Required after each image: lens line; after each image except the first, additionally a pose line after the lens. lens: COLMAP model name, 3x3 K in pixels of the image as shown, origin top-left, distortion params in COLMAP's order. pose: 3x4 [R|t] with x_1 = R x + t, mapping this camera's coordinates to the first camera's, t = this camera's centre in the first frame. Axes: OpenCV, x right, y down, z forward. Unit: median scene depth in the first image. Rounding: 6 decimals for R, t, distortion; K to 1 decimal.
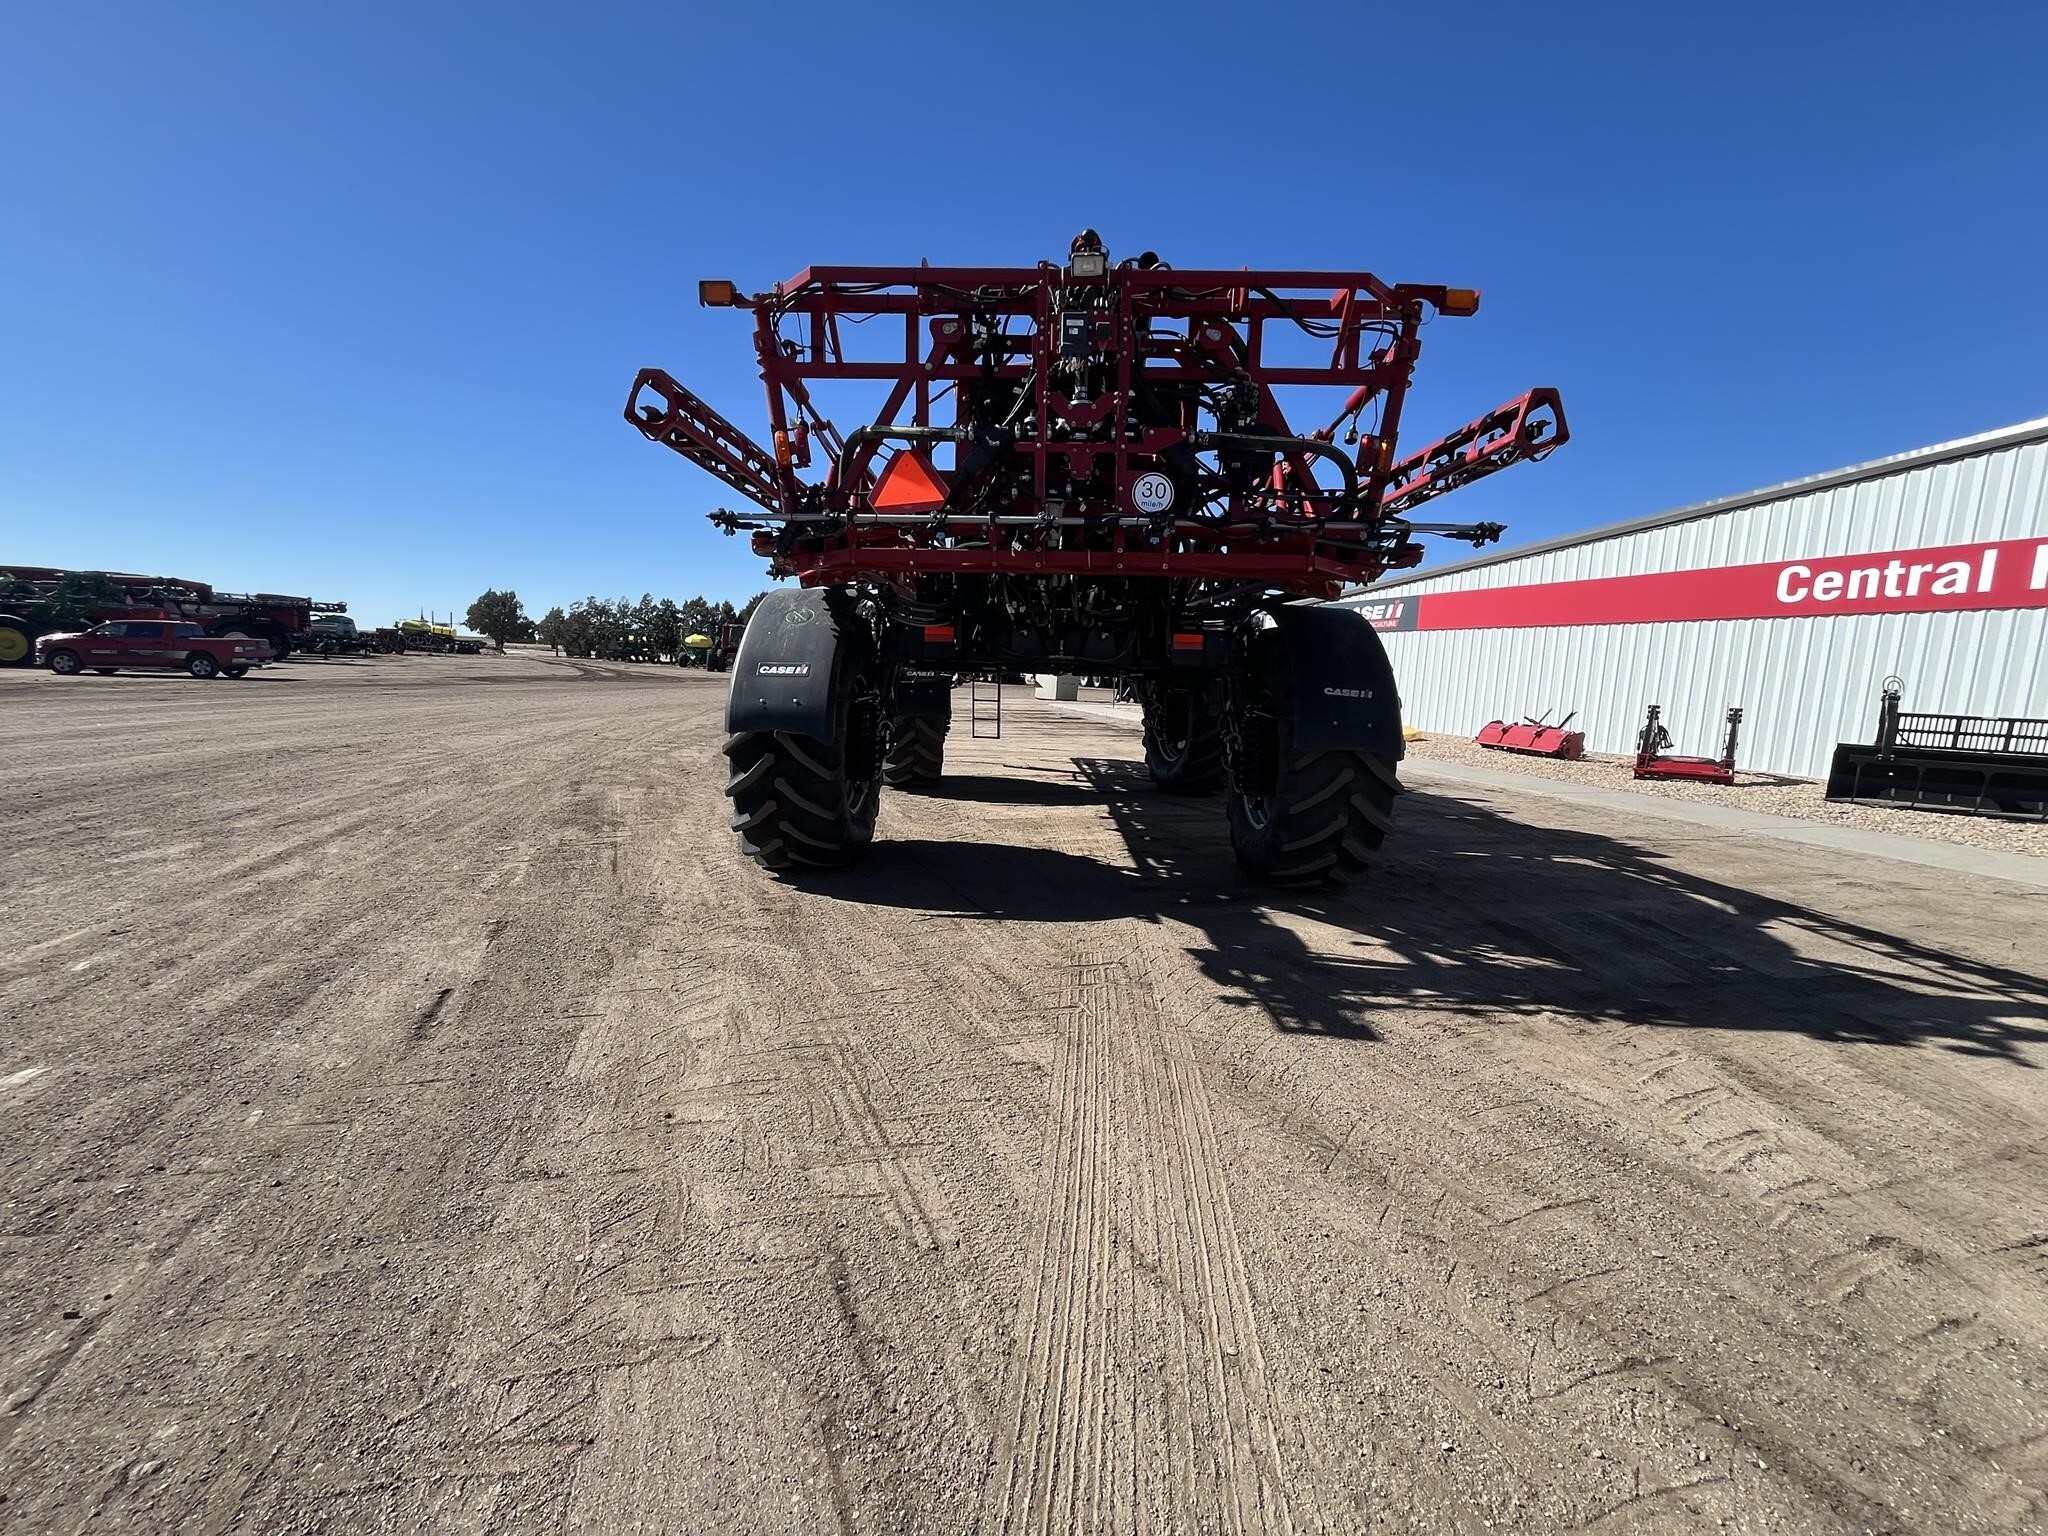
lens RADIAL K [[828.5, 0, 1021.0], [0, 828.5, 772.6], [0, 0, 1]] dist [-0.001962, -0.000031]
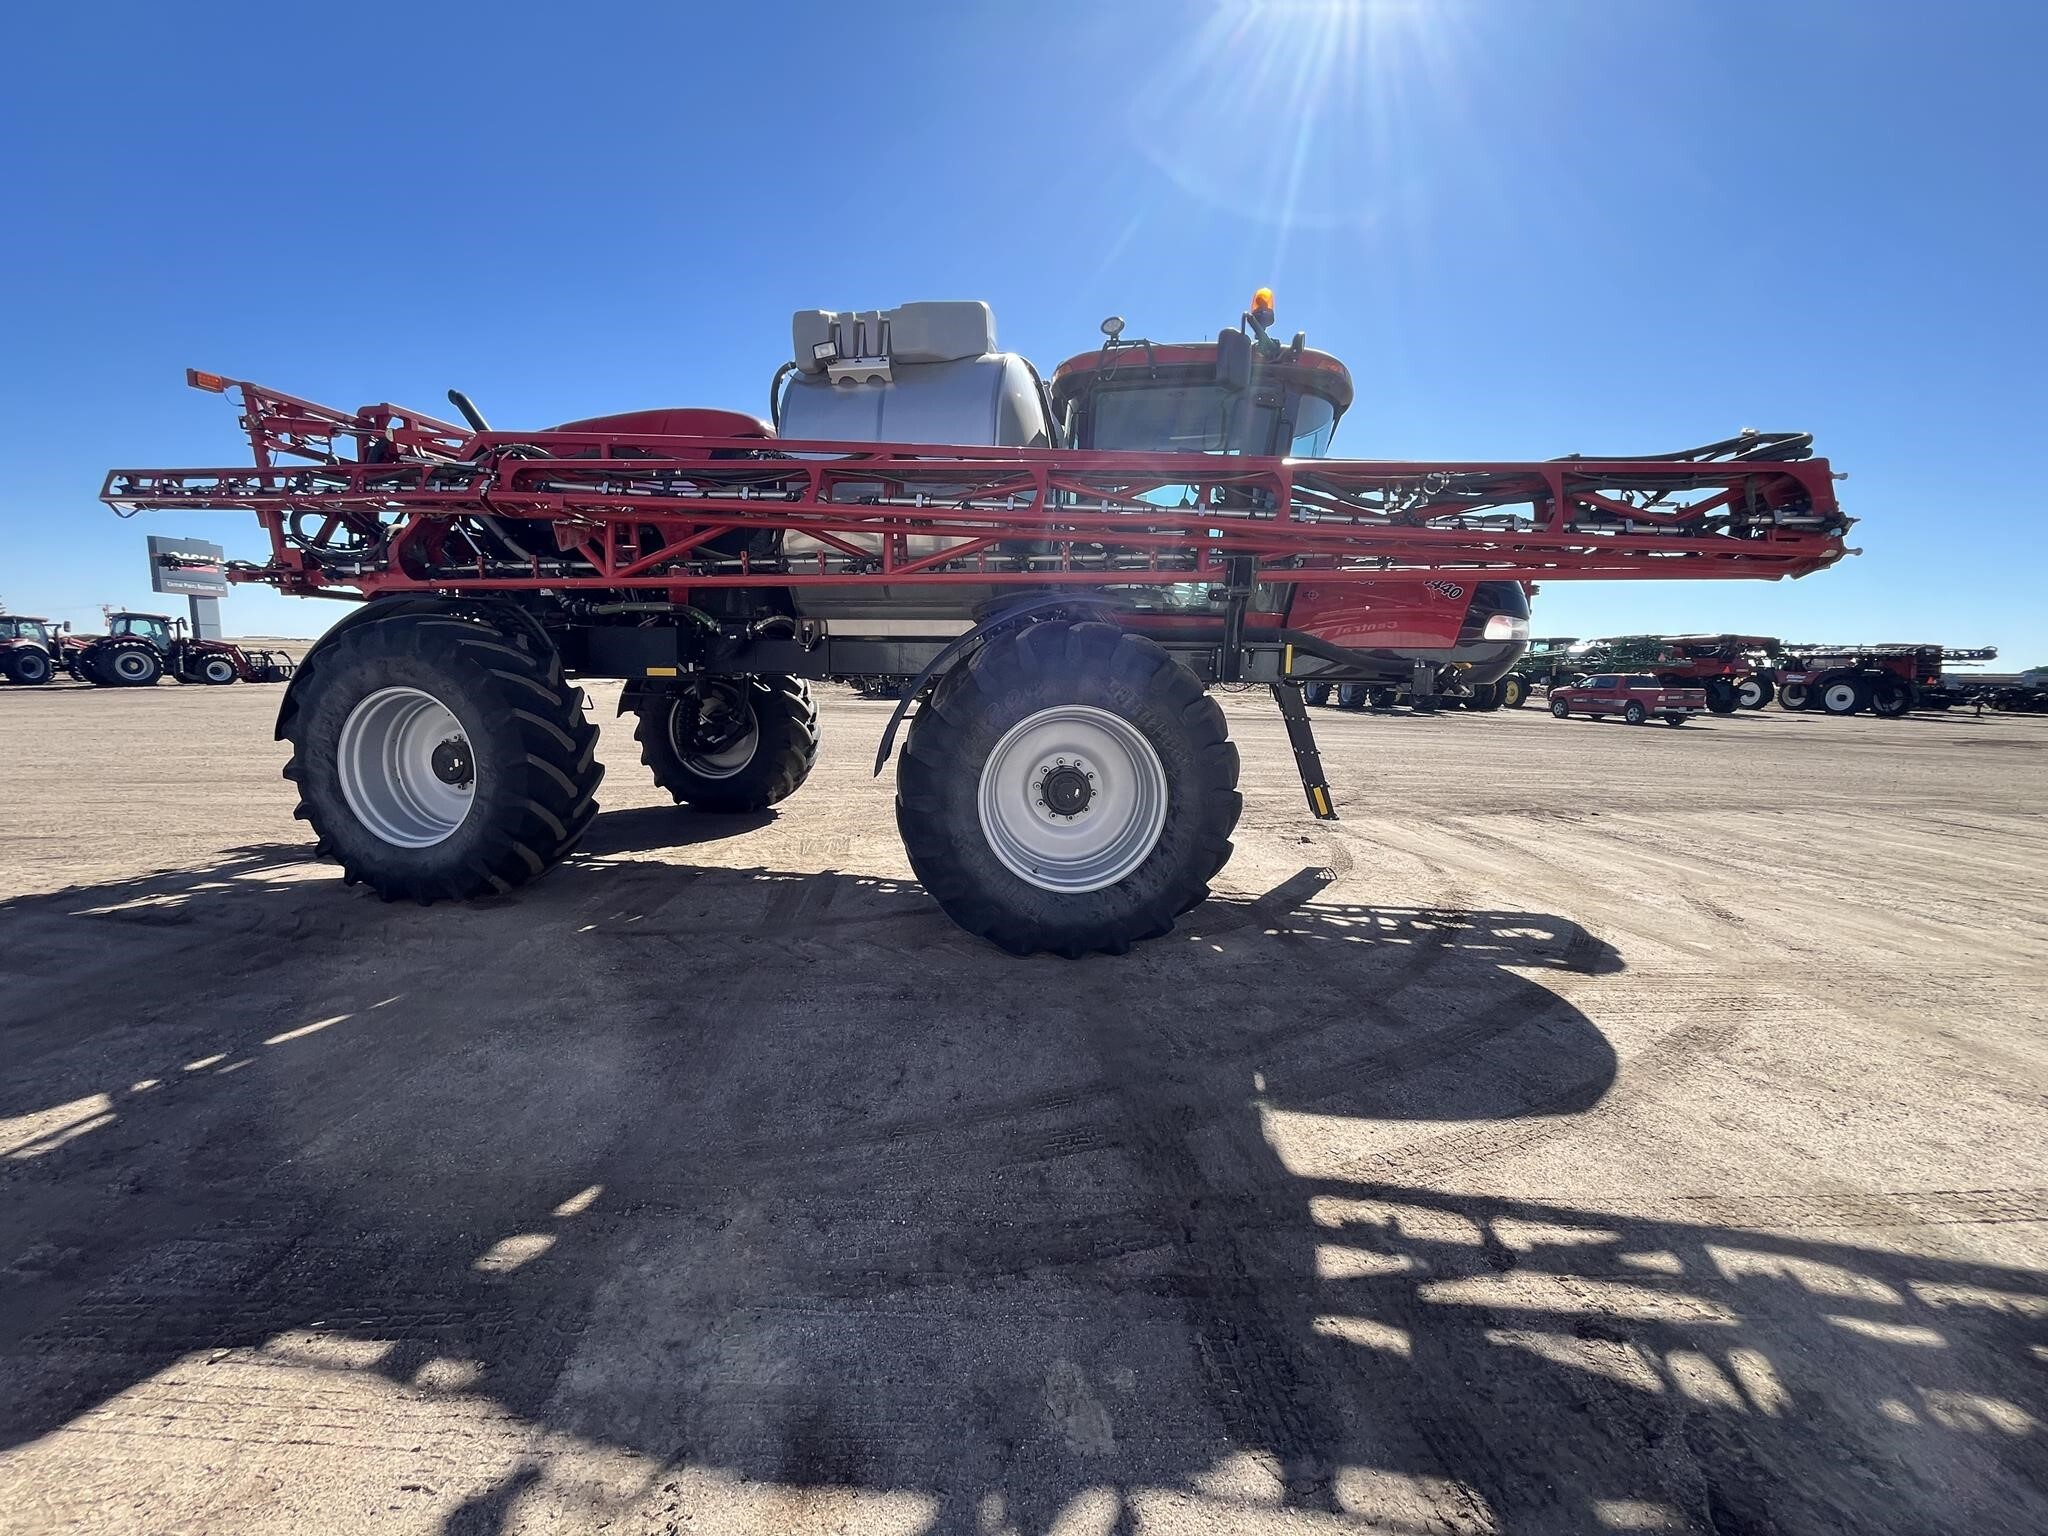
lens RADIAL K [[828.5, 0, 1020.0], [0, 828.5, 772.2], [0, 0, 1]] dist [-0.001962, -0.000031]
pose [[-0.164447, 0.082955, -0.982892, 1.526003], [-0.156488, 0.981643, 0.109031, -0.275382], [0.973894, 0.171741, -0.148447, 2.354078]]
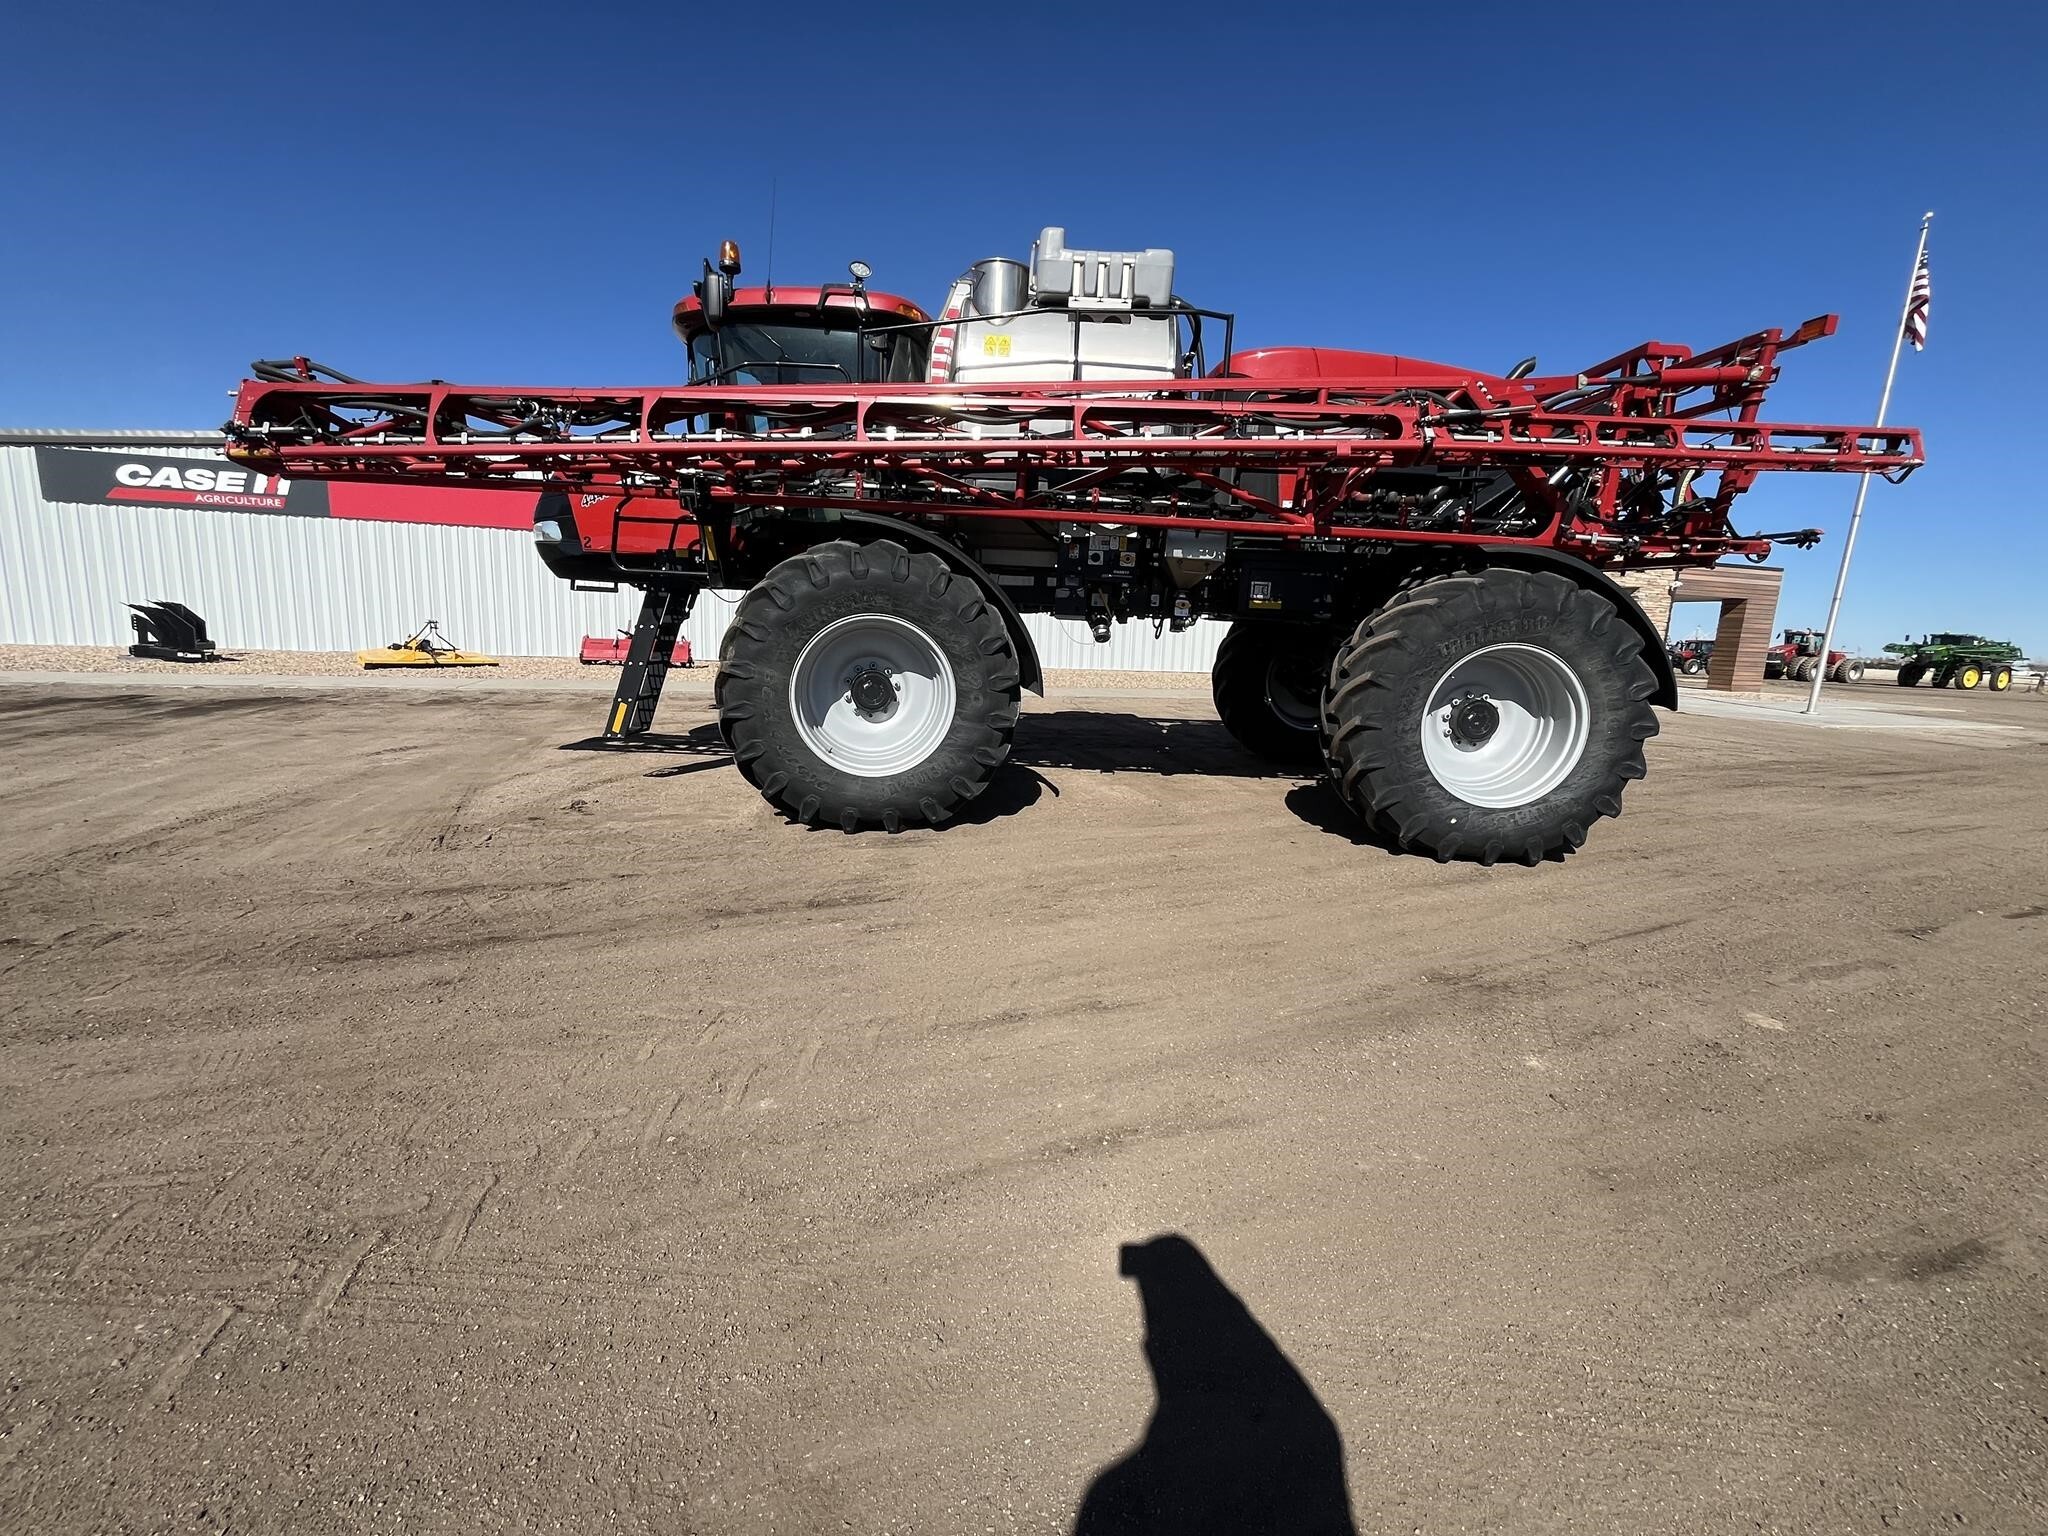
lens RADIAL K [[828.5, 0, 1020.5], [0, 828.5, 767.8], [0, 0, 1]] dist [-0.001962, -0.000031]
pose [[-0.002477, -0.216772, 0.976219, -1.522171], [0.087853, 0.972400, 0.216147, -0.302737], [-0.996130, 0.086299, 0.016635, 2.000699]]
